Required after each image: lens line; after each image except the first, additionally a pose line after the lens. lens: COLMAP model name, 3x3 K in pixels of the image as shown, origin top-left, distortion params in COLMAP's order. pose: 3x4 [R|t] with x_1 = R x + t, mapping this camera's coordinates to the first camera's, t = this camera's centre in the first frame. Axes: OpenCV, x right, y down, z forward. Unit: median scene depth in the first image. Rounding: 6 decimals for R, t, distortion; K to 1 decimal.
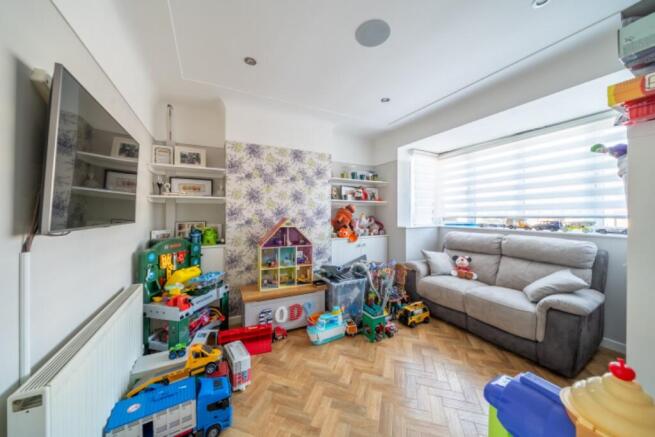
lens RADIAL K [[227.5, 0, 327.2], [0, 227.5, 215.7], [0, 0, 1]] dist [-0.013853, -0.000155]
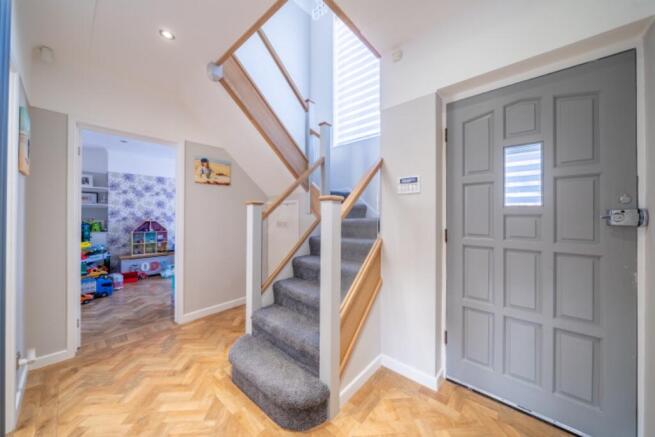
lens RADIAL K [[227.5, 0, 328.6], [0, 227.5, 216.1], [0, 0, 1]] dist [-0.013853, -0.000155]
pose [[0.929780, -0.001506, 0.368112, 0.473721], [0.005224, 0.999945, -0.009103, 0.032649], [-0.368078, 0.010387, 0.929737, -1.177404]]
